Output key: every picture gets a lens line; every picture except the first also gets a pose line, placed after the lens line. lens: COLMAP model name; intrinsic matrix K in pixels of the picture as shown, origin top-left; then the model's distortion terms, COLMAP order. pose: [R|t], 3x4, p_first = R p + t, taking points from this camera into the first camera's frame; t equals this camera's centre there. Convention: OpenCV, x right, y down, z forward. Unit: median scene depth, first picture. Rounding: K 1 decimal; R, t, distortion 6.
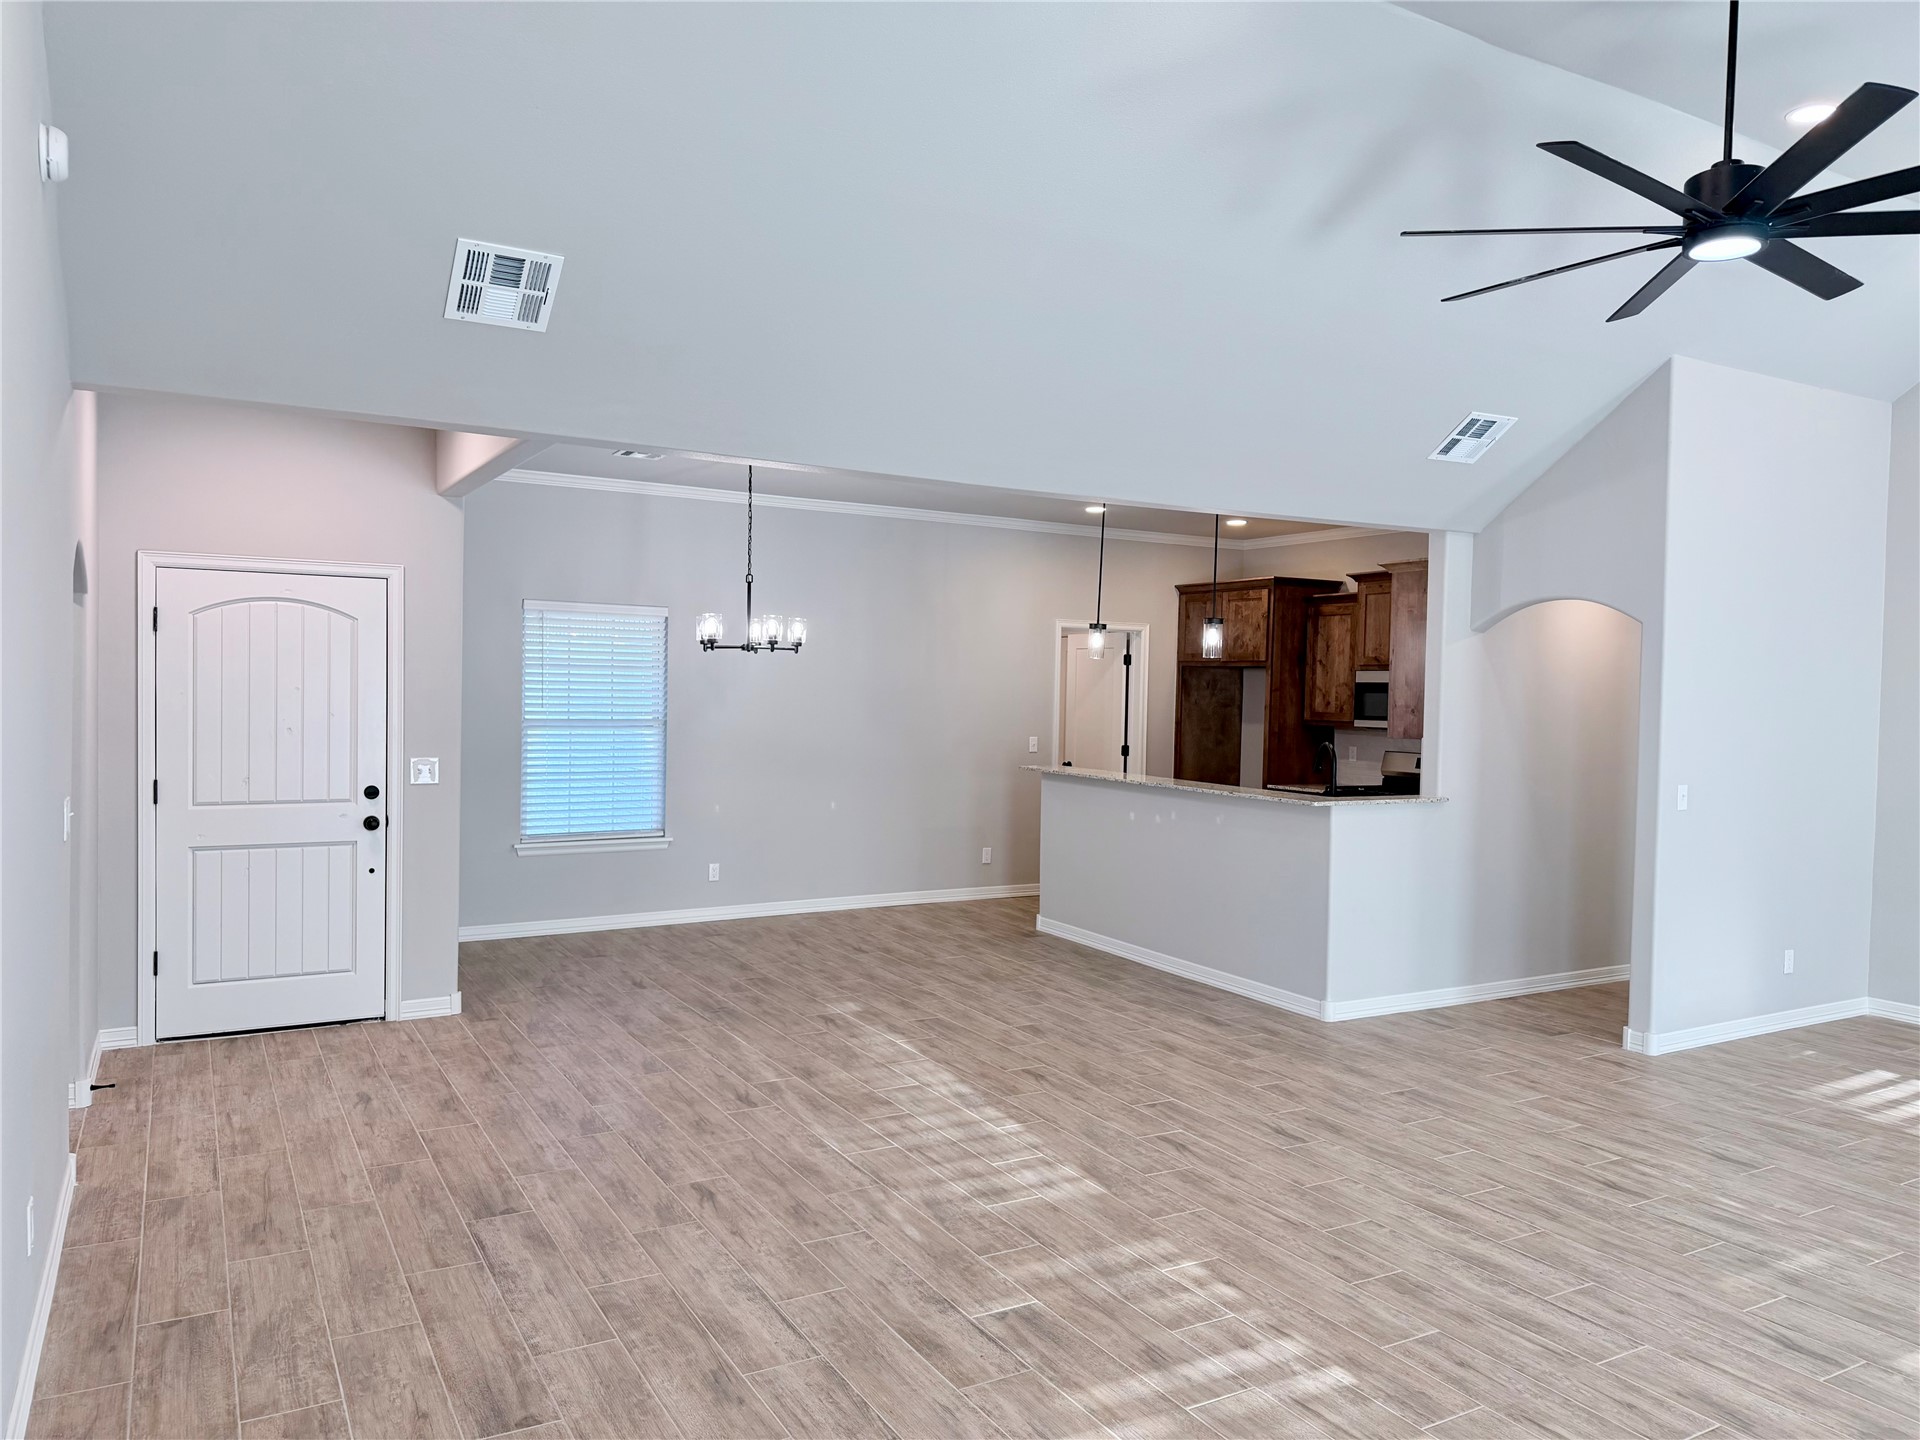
lens RADIAL K [[1334.9, 0, 932.7], [0, 1334.9, 723.2], [0, 0, 1]] dist [0.114450, -0.206019]
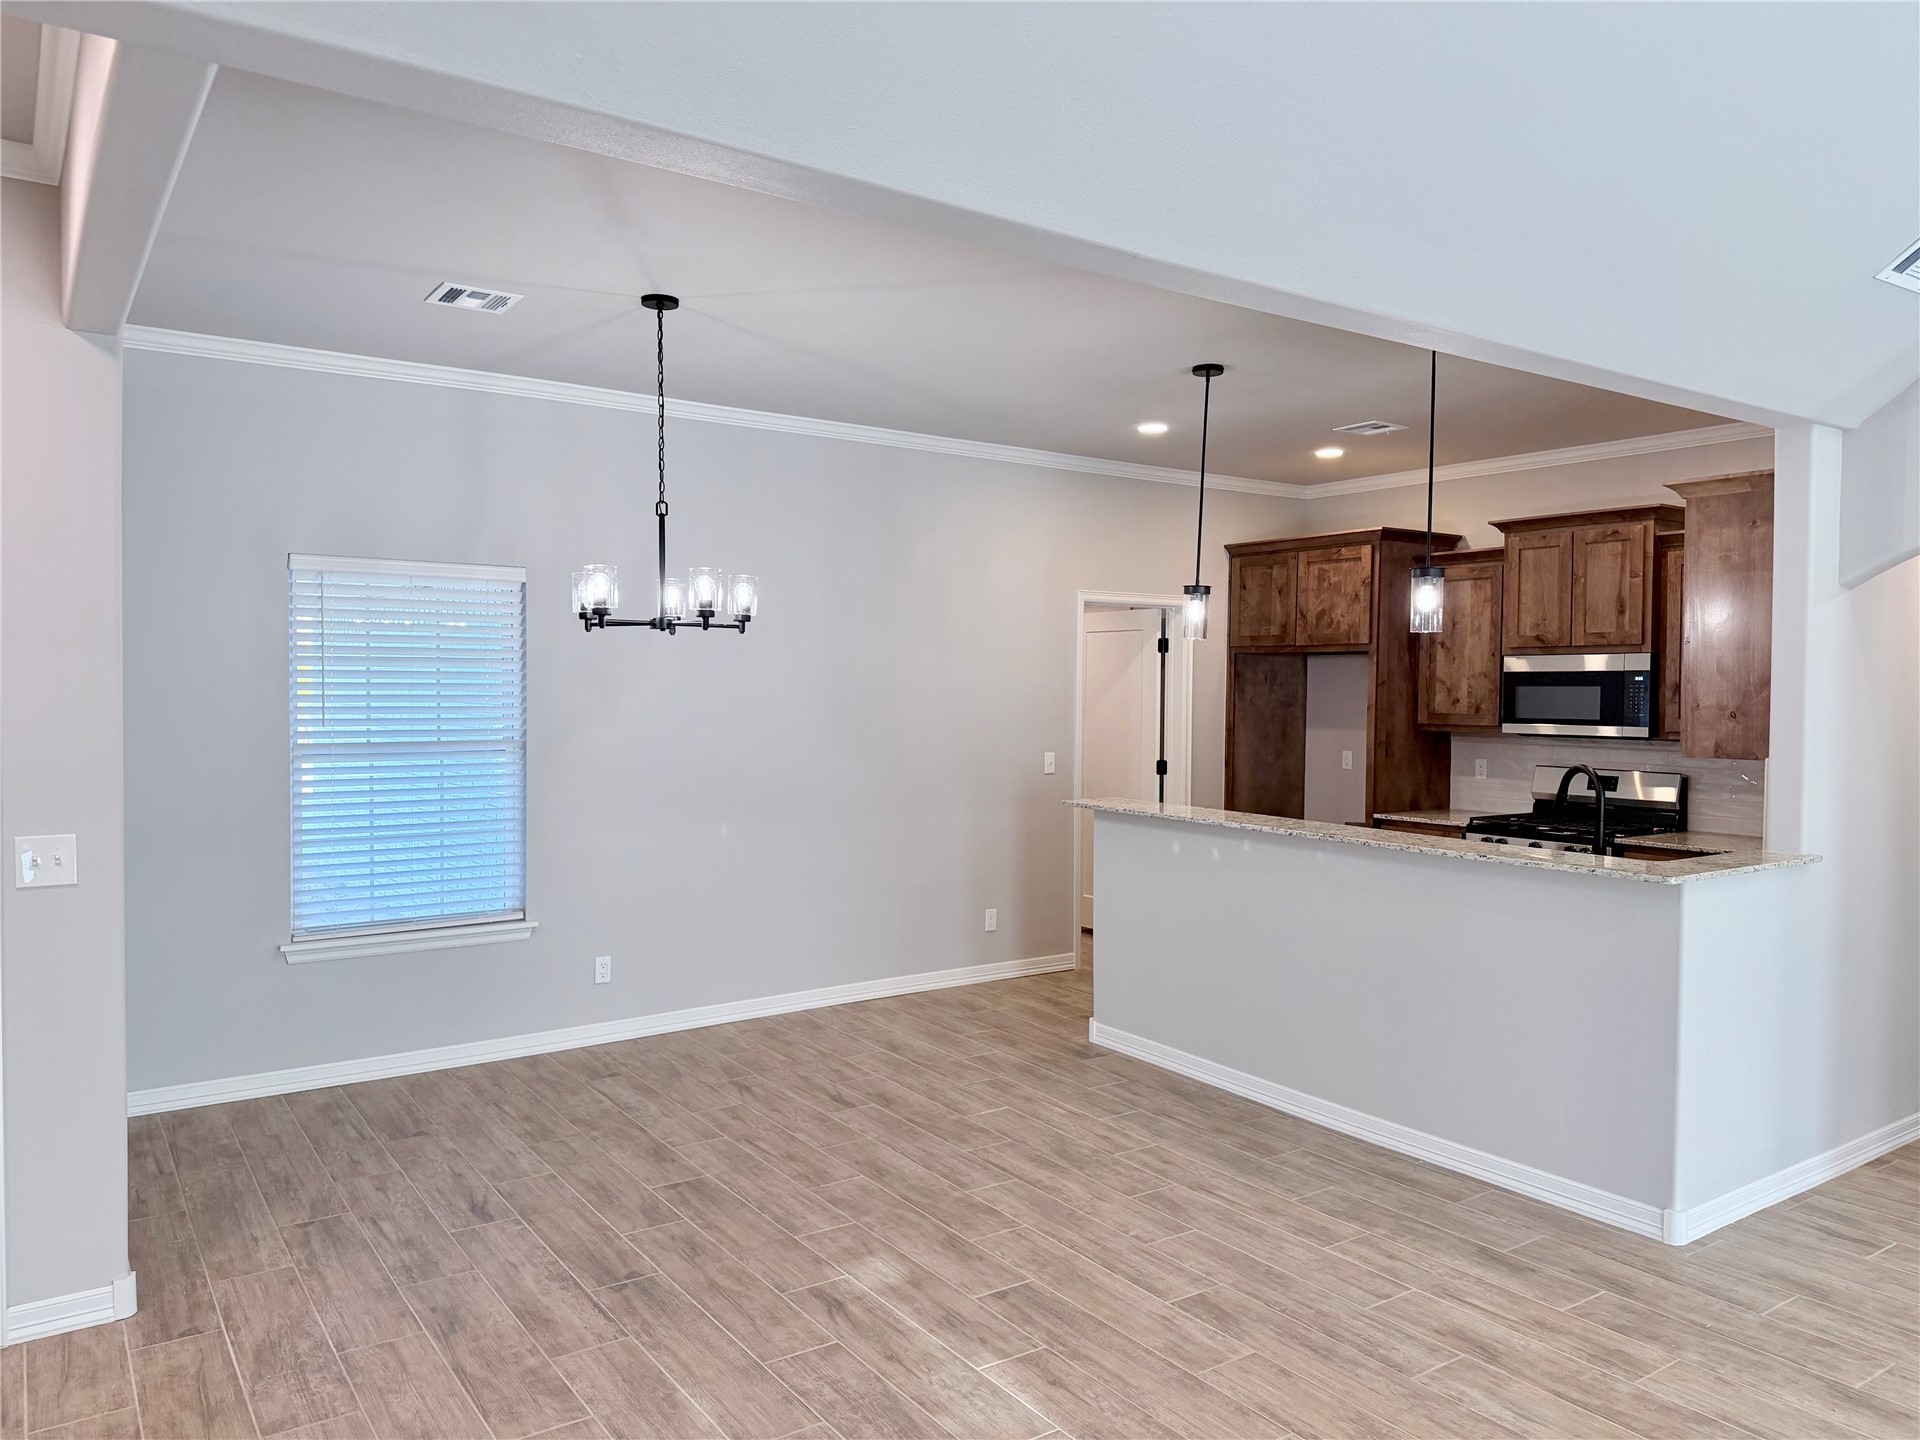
lens RADIAL K [[1344.4, 0, 930.4], [0, 1344.4, 720.9], [0, 0, 1]] dist [0.078433, -0.134735]
pose [[0.996015, -0.015021, 0.087909, -0.083690], [0.014940, 0.999887, 0.001576, -0.014513], [-0.087923, -0.000257, 0.996127, 0.453944]]
